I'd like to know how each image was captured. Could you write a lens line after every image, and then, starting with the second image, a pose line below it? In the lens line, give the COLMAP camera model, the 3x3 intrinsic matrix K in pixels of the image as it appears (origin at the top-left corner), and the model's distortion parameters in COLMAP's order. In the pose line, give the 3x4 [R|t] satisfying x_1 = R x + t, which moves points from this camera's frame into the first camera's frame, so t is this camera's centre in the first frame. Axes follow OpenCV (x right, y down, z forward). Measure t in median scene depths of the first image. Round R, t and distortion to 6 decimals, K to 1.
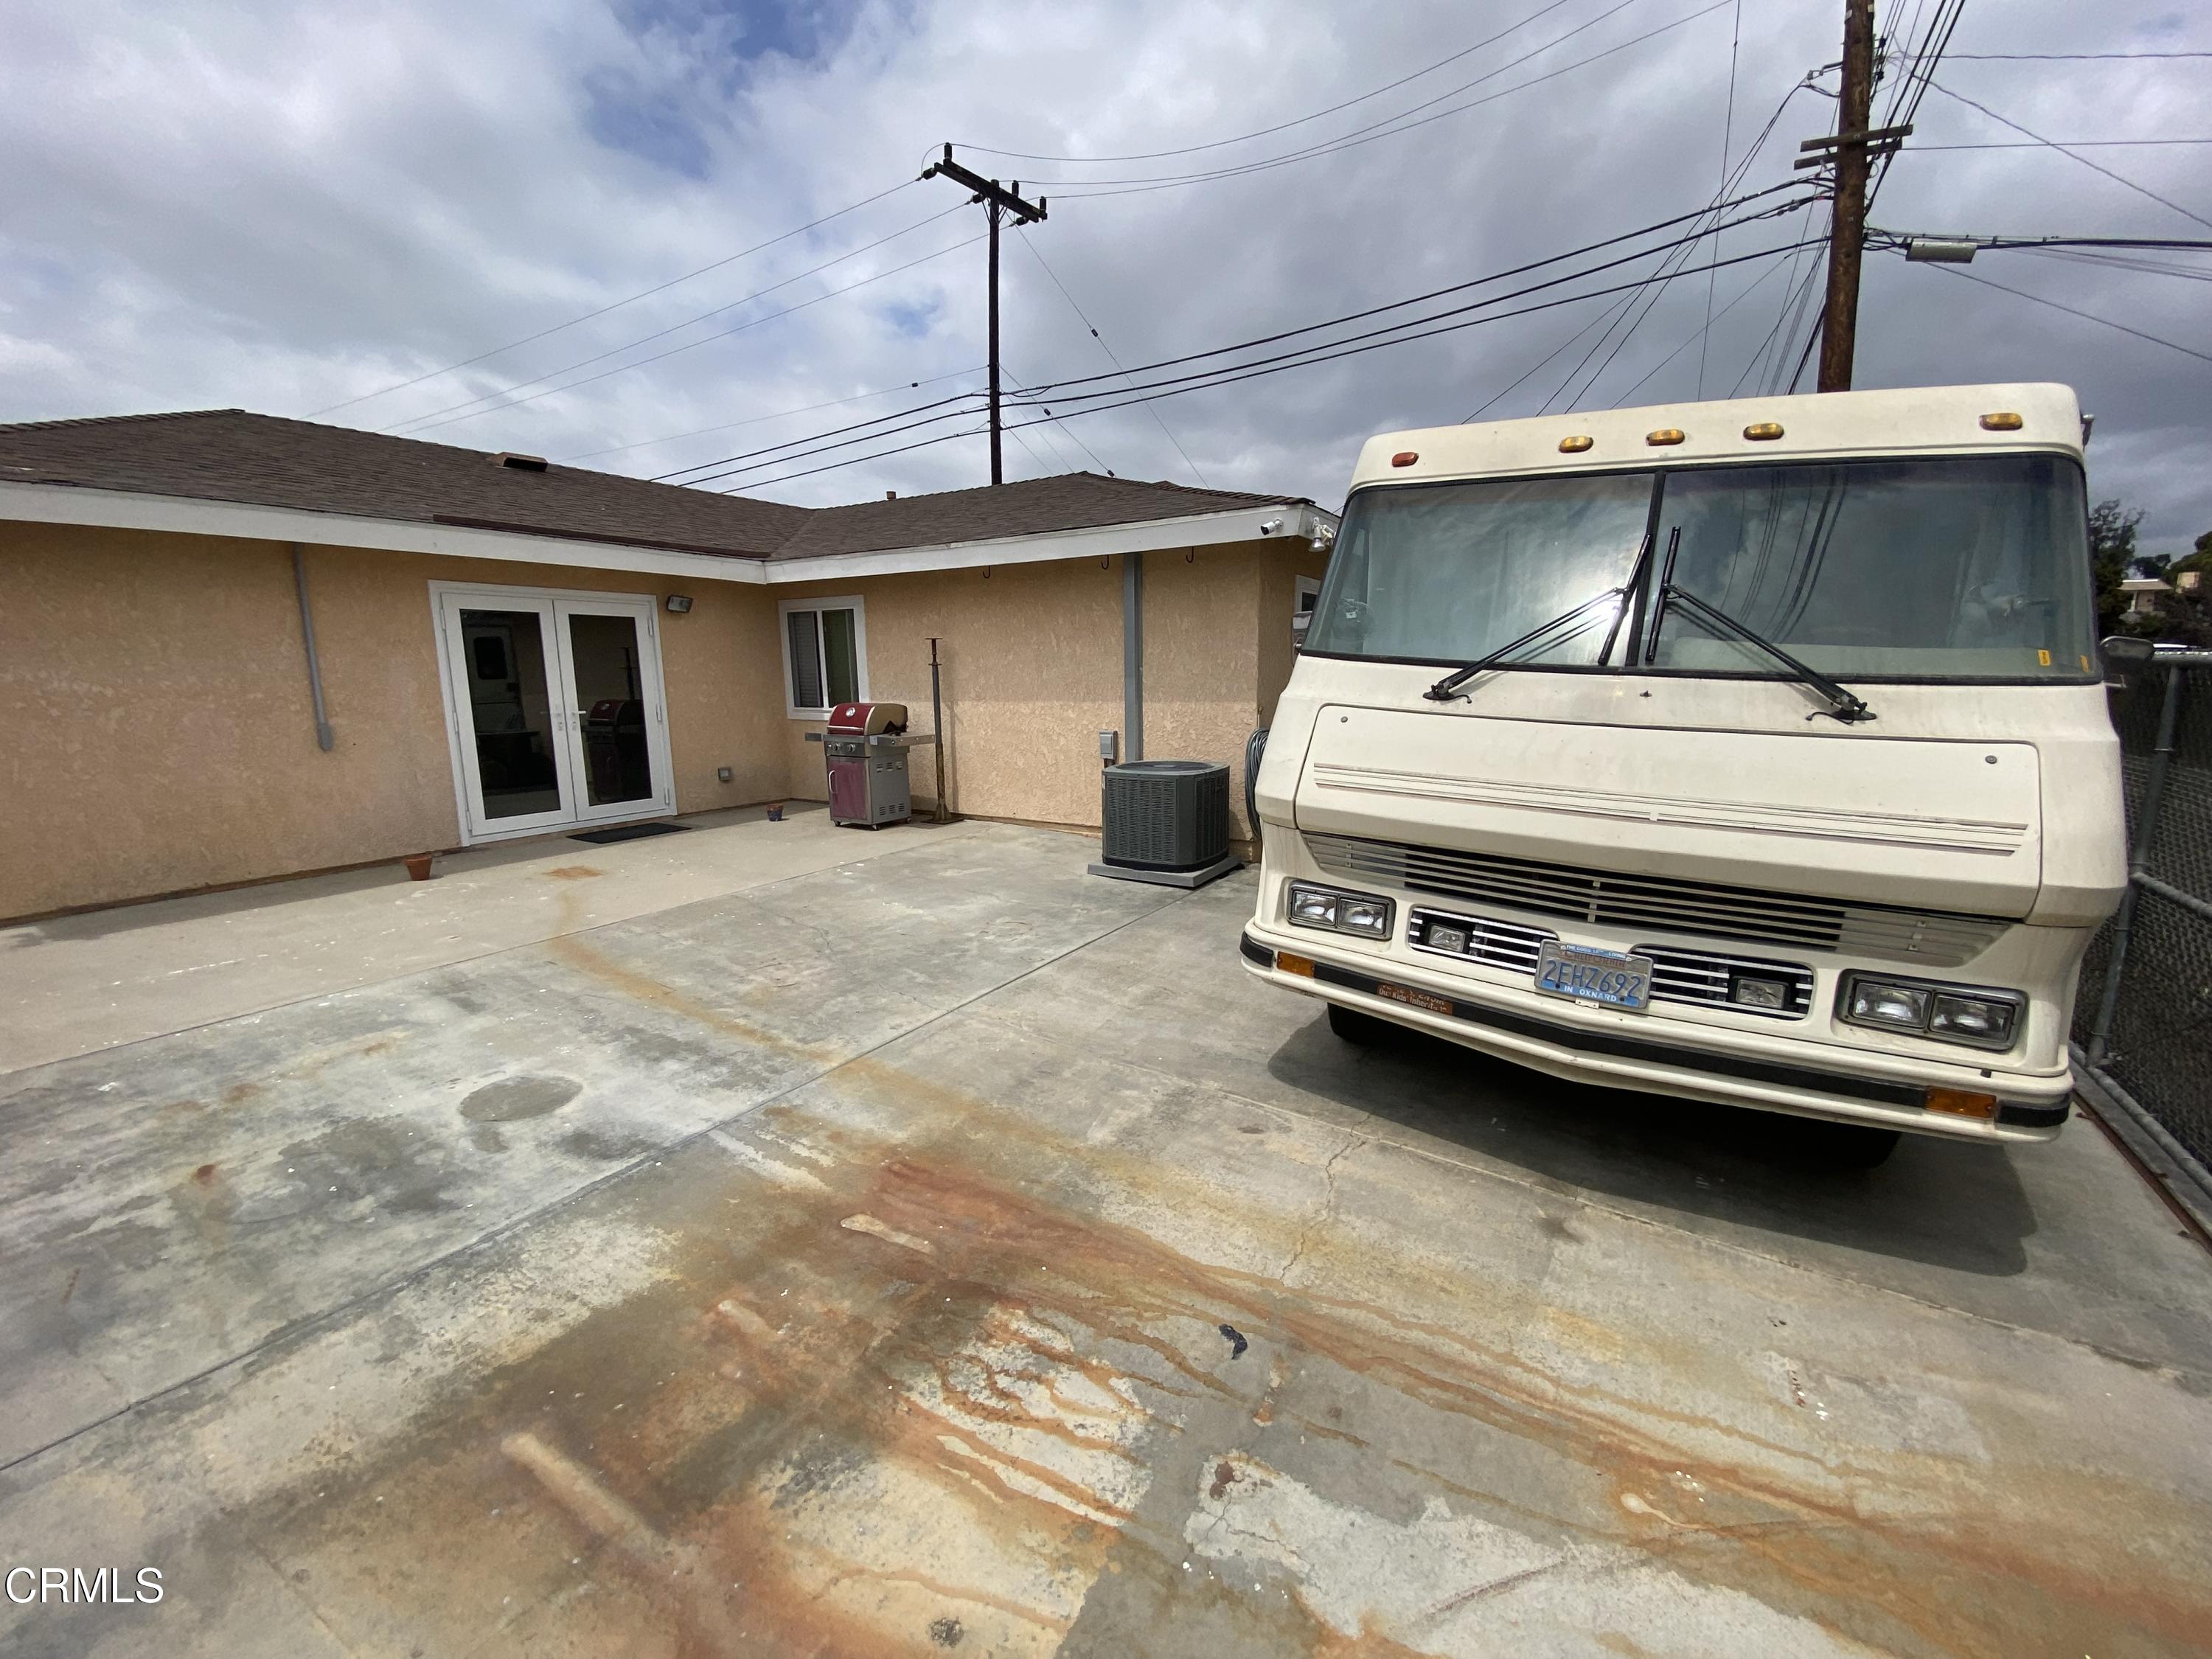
lens RADIAL K [[912.2, 0, 1108.4], [0, 912.2, 827.8], [0, 0, 1]] dist [0.014181, -0.017981]
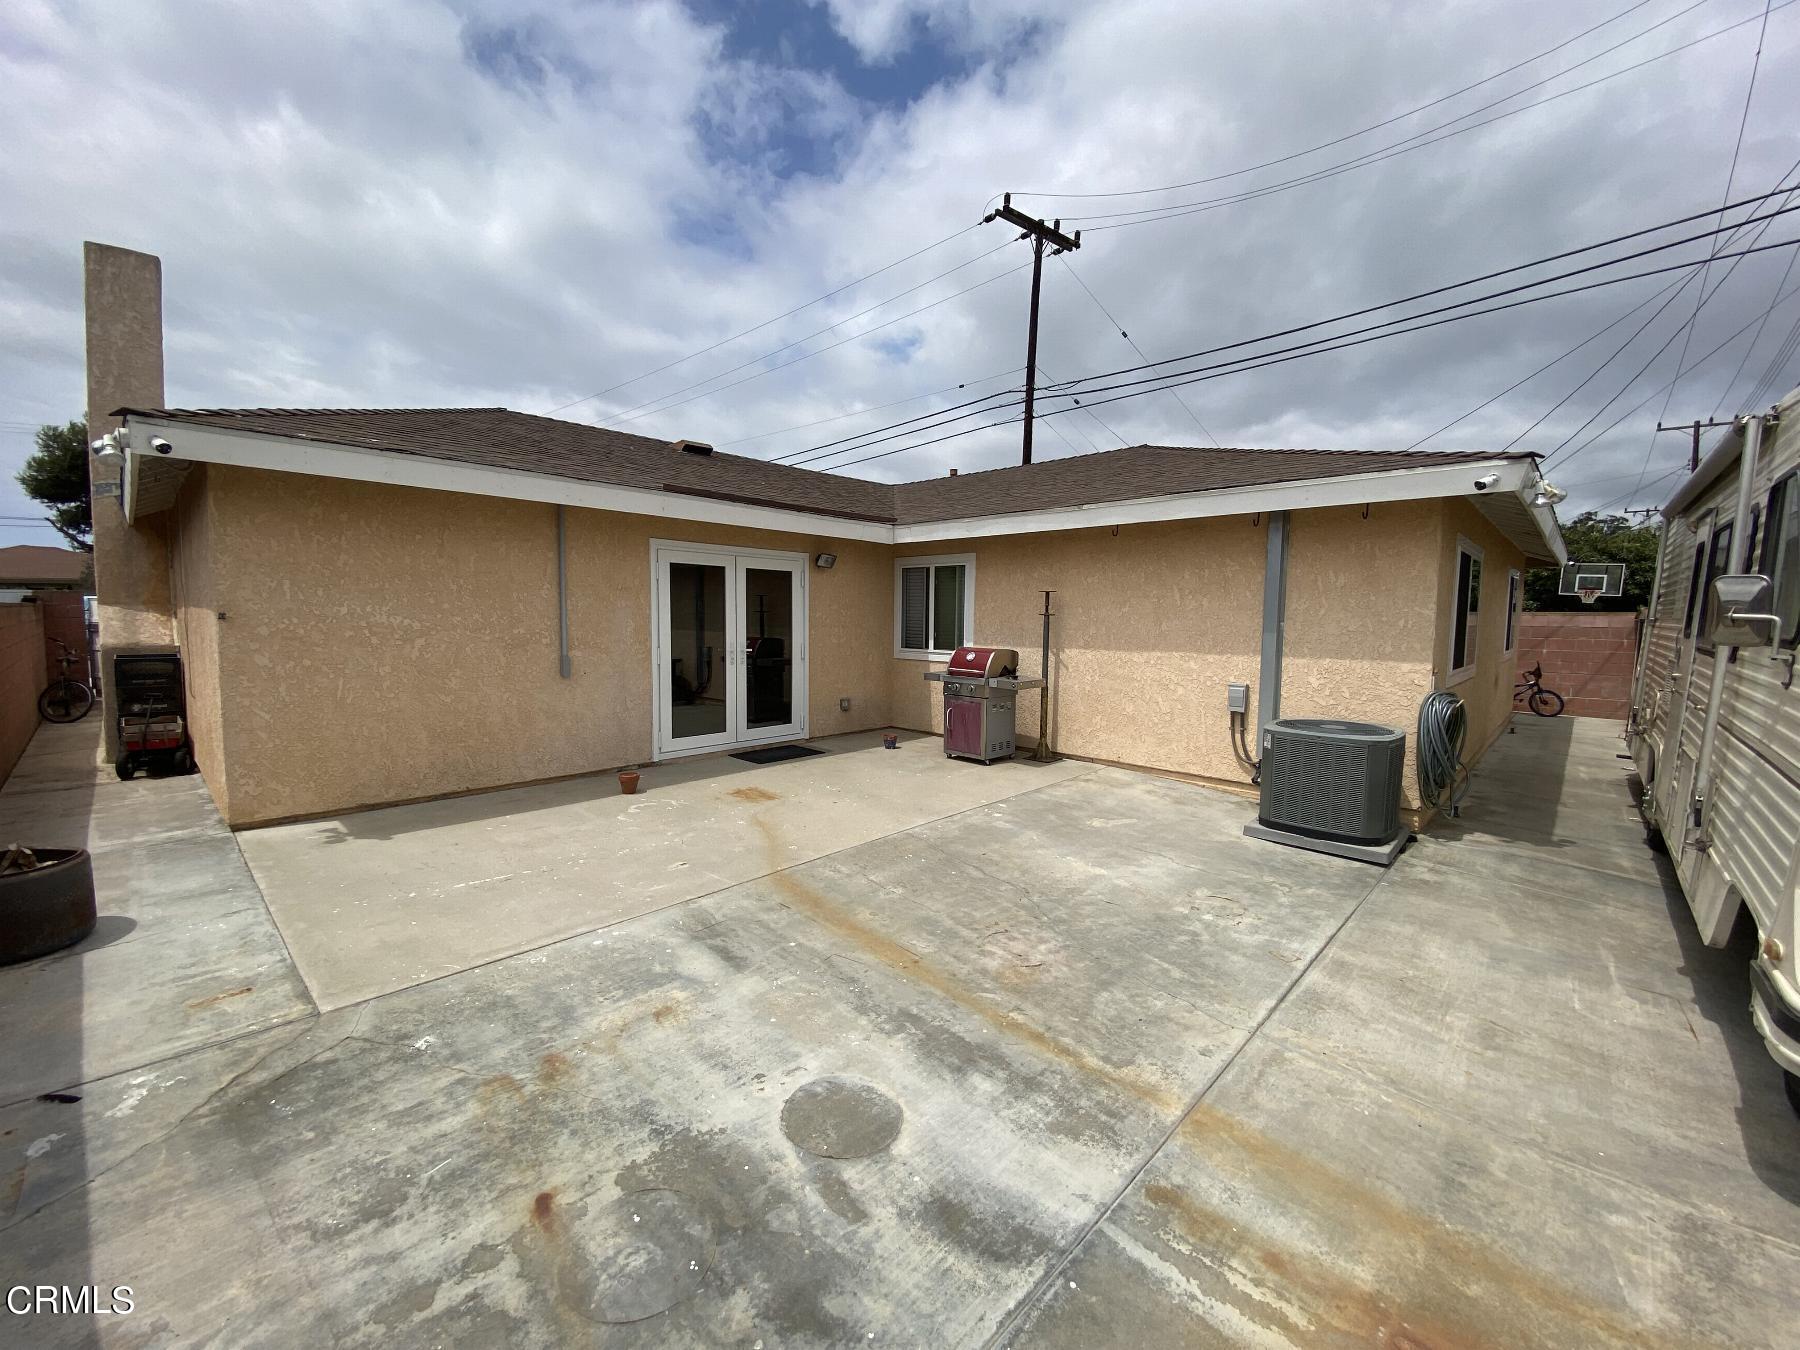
lens RADIAL K [[736.5, 0, 897.8], [0, 736.5, 672.5], [0, 0, 1]] dist [0.030042, -0.026044]
pose [[0.978518, 0.039142, -0.202413, -0.510359], [-0.057295, 0.994765, -0.084616, -0.074374], [0.198041, 0.094395, 0.975638, 0.312969]]
